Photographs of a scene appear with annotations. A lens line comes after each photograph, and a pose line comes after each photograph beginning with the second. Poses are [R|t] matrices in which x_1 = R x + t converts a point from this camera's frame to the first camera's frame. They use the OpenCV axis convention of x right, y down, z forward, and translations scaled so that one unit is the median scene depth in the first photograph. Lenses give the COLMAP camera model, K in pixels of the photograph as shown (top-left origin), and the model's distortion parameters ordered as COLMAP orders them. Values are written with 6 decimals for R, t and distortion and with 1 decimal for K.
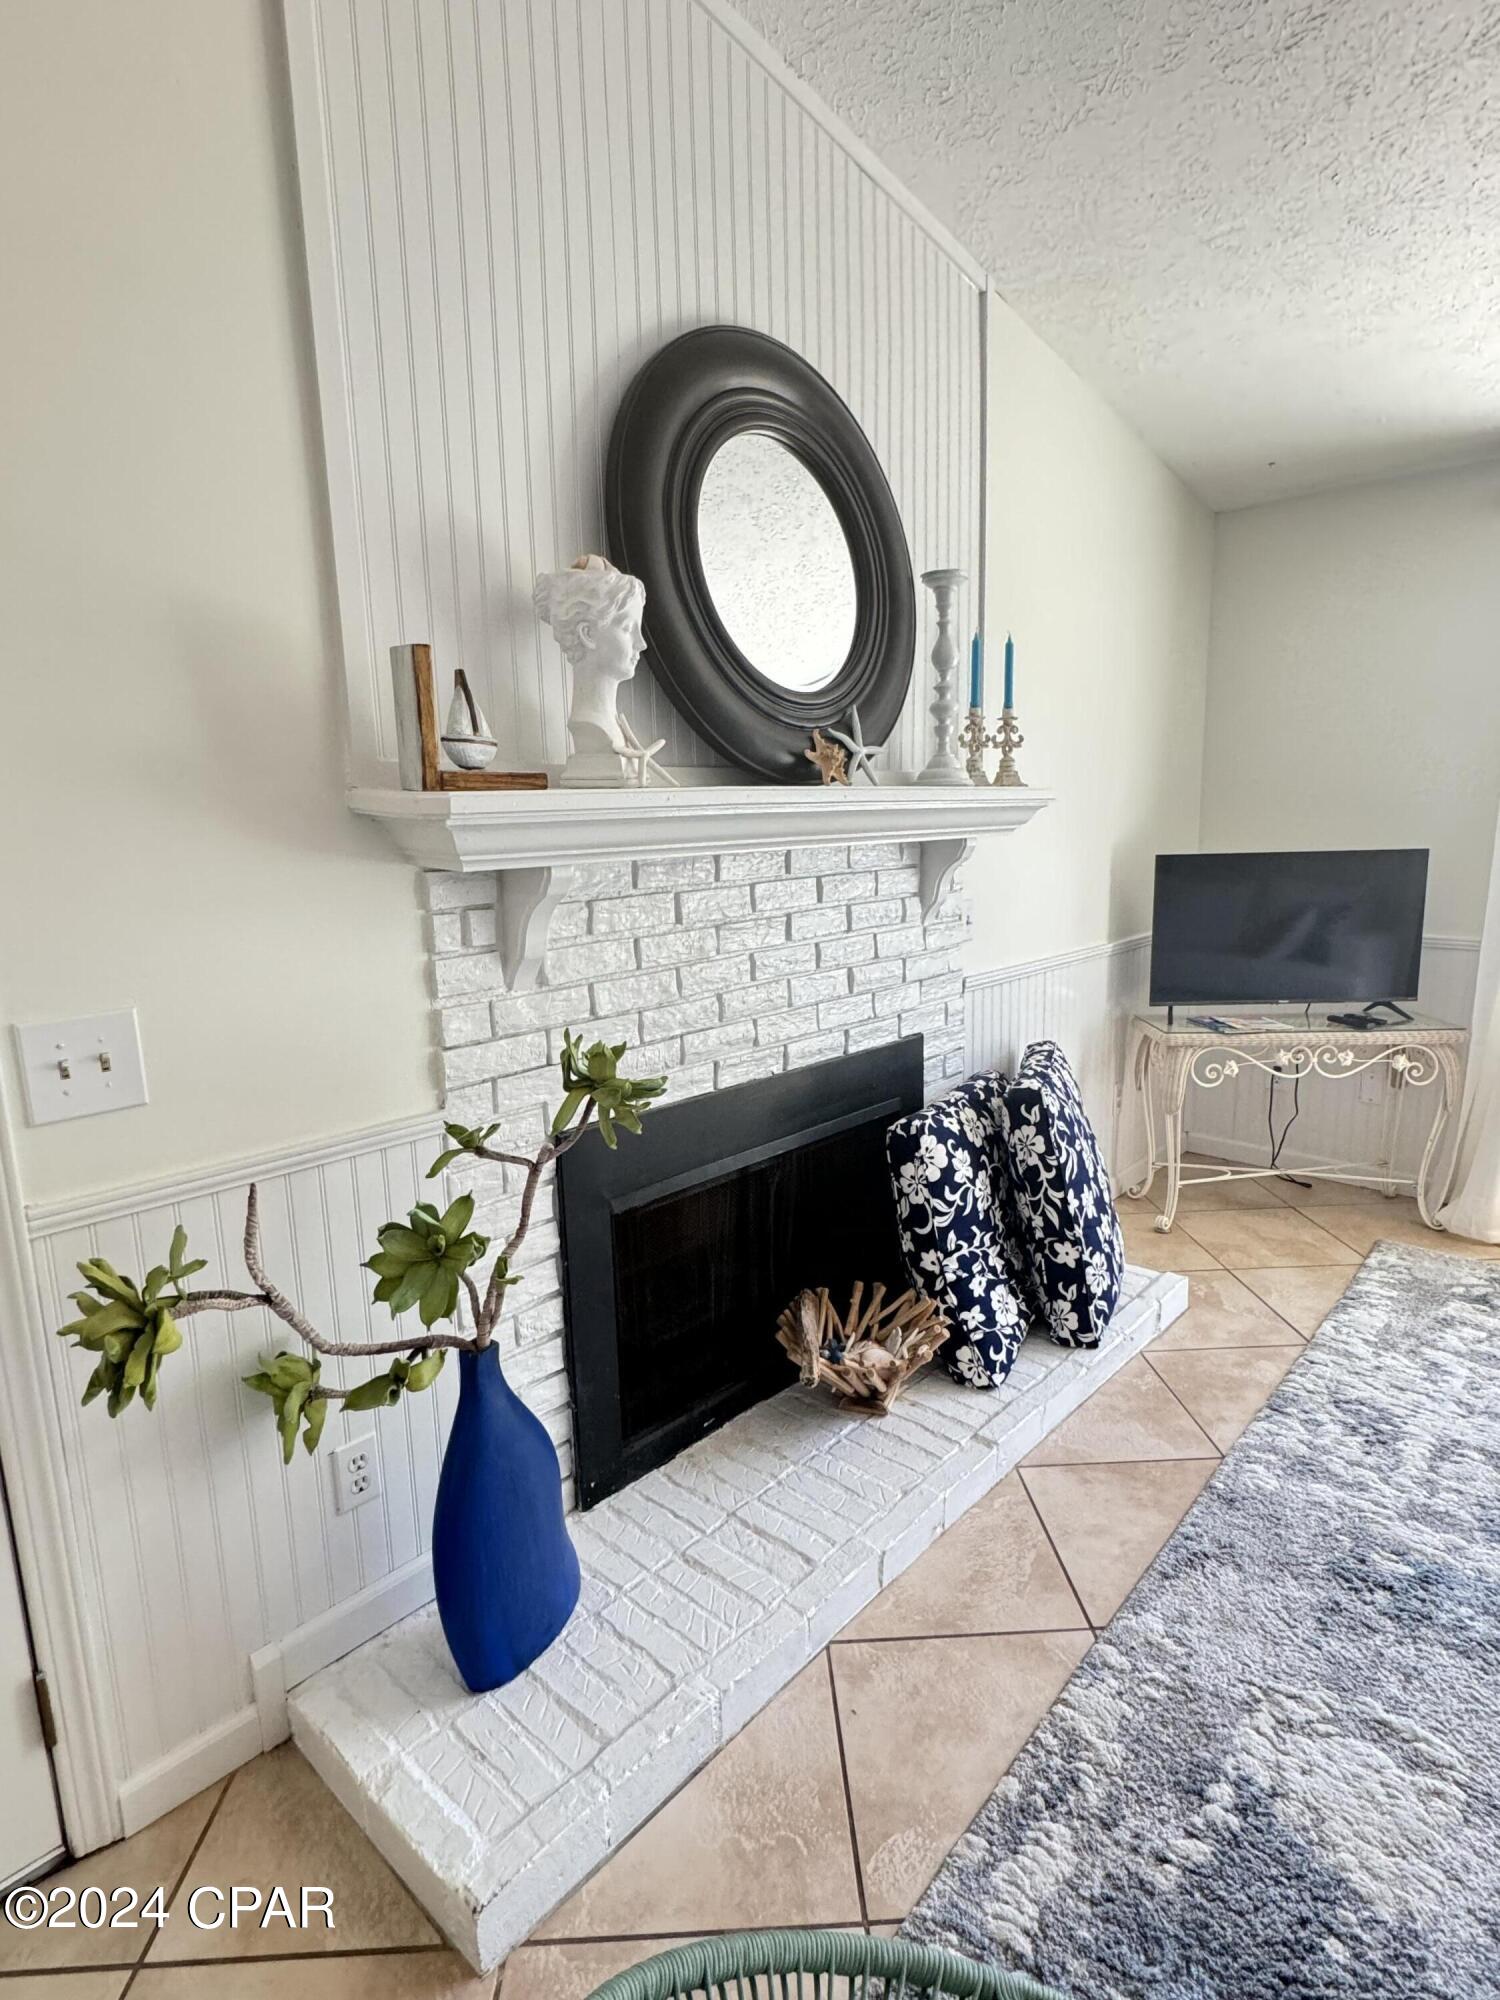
lens RADIAL K [[1058.9, 0, 744.5], [0, 1058.9, 1006.1], [0, 0, 1]] dist [0.003570, 0.000862]
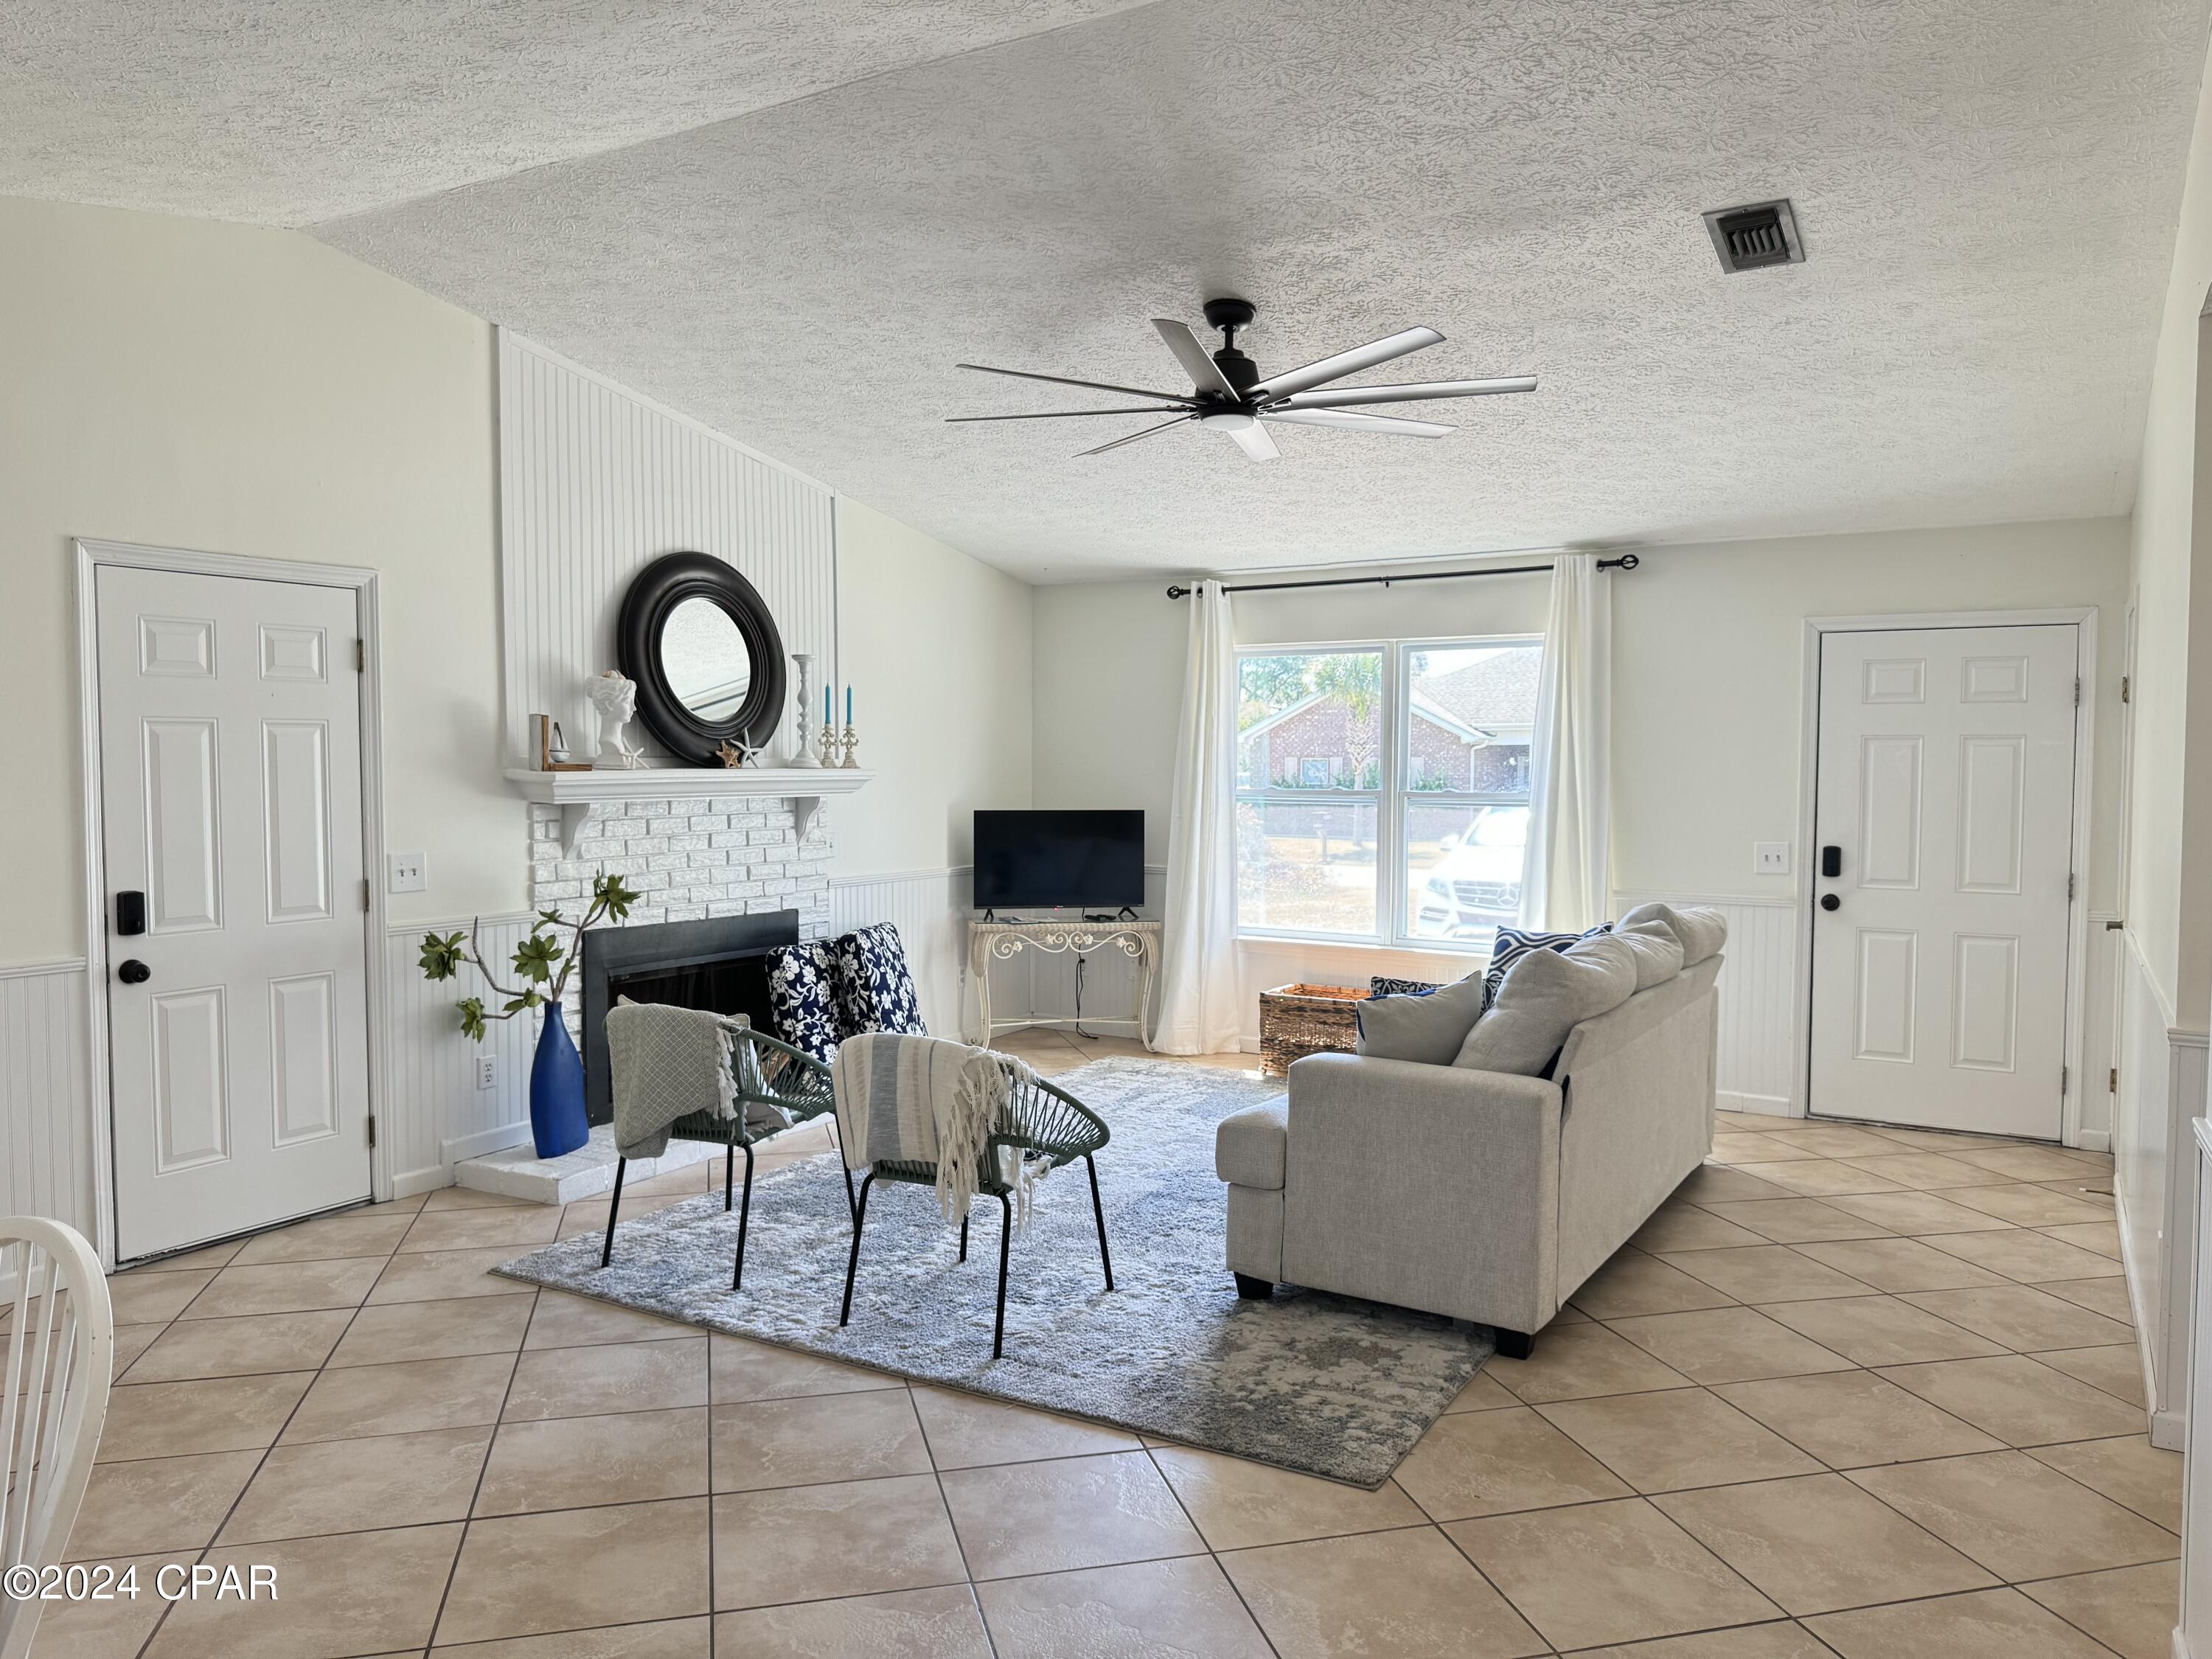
lens RADIAL K [[1540.2, 0, 1119.8], [0, 1540.2, 837.9], [0, 0, 1]] dist [0.038419, -0.004928]
pose [[0.974233, 0.017493, 0.224865, 0.128051], [0.012155, 0.991467, -0.129794, 0.273171], [-0.225217, 0.129183, 0.965707, -1.731857]]
